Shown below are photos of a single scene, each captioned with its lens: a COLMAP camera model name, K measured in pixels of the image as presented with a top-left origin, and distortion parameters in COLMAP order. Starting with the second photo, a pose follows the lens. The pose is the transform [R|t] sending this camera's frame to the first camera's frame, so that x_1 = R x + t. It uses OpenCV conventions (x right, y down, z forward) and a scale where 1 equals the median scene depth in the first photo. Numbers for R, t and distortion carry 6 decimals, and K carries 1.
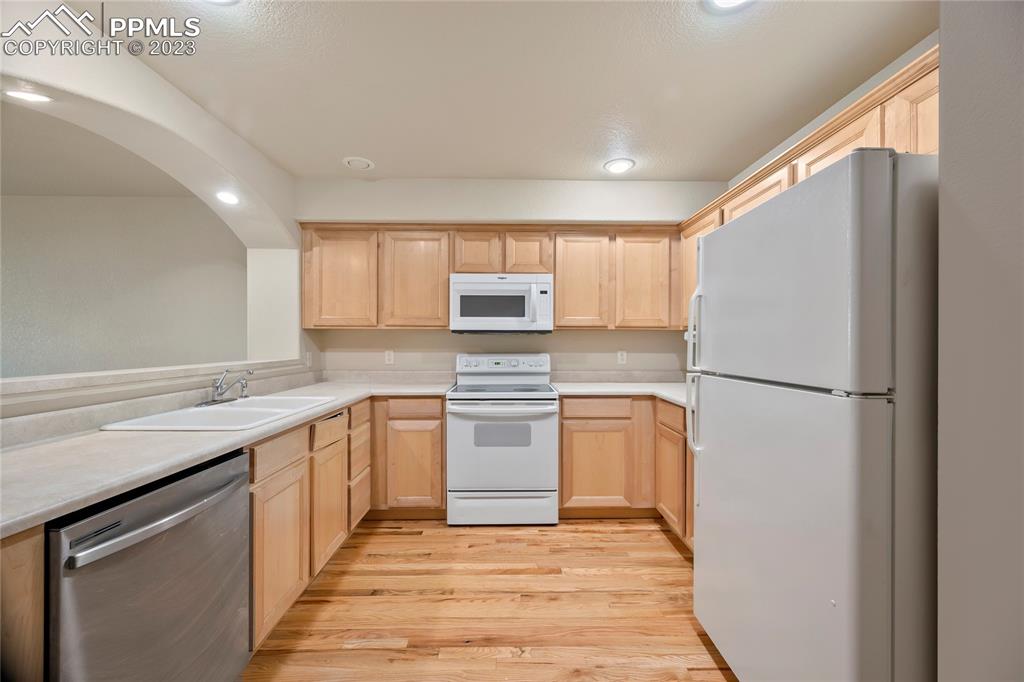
lens RADIAL K [[405.1, 0, 512.0], [0, 405.1, 341.0], [0, 0, 1]] dist [0.000522, 0.000298]
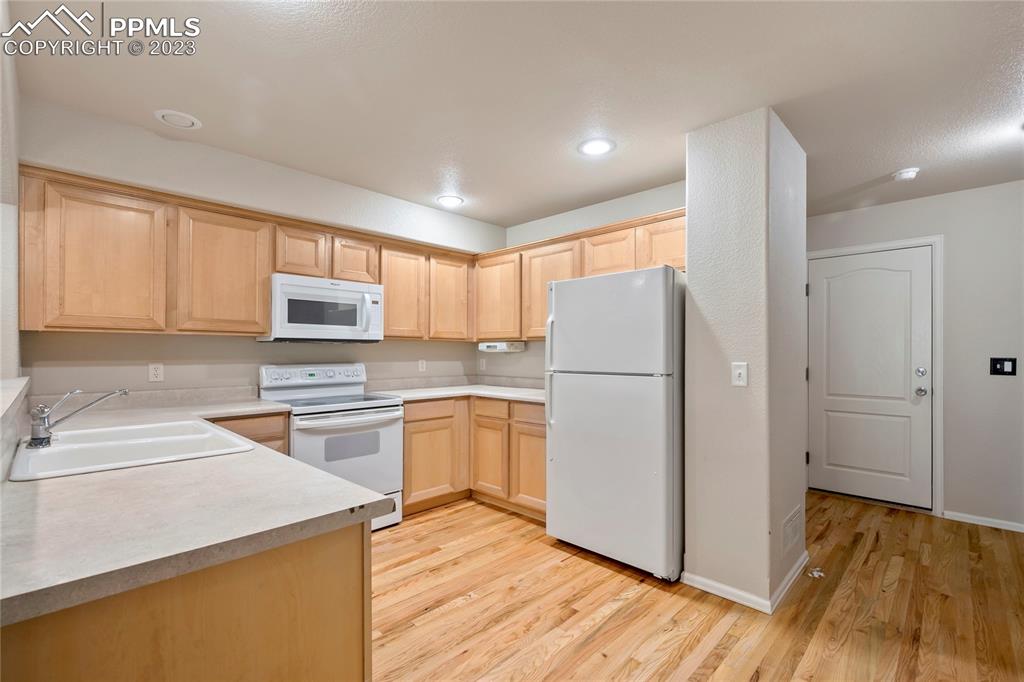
lens RADIAL K [[461.8, 0, 514.0], [0, 461.8, 351.2], [0, 0, 1]] dist [0.000179, -0.000043]
pose [[0.705738, 0.000644, 0.708472, -0.537673], [-0.001707, 0.999998, 0.000792, 0.000276], [-0.708470, -0.001769, 0.705738, -0.069259]]
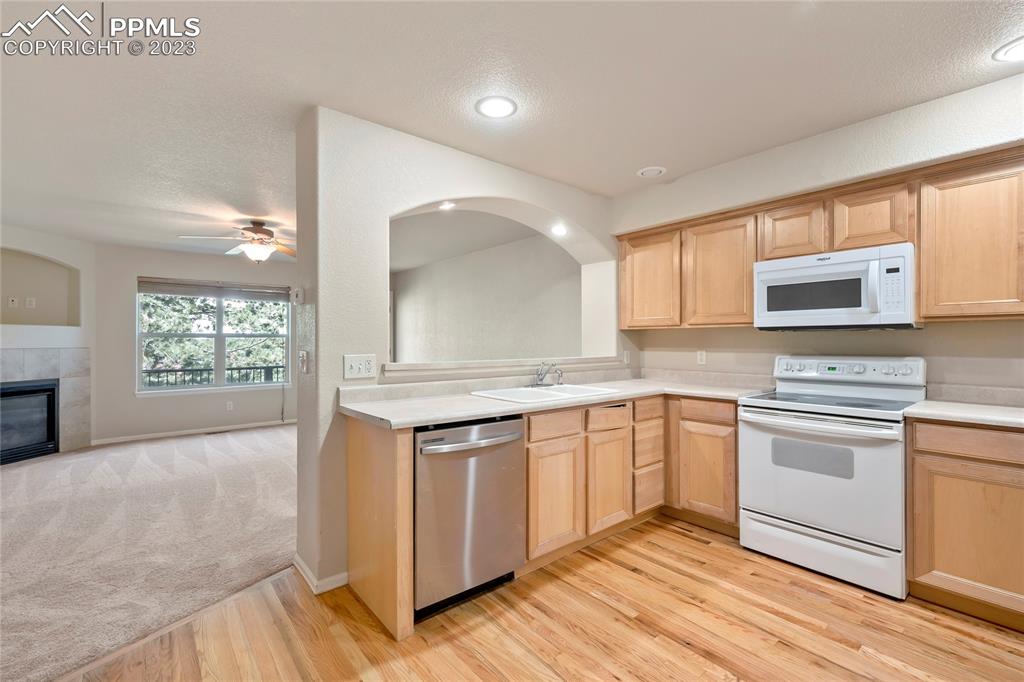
lens RADIAL K [[448.0, 0, 512.0], [0, 448.0, 341.0], [0, 0, 1]] dist [0.001451, 0.000129]
pose [[0.626492, -0.003494, -0.779420, 0.294474], [0.003316, 0.999993, -0.001818, 0.002315], [0.779421, -0.001445, 0.626499, -0.012451]]
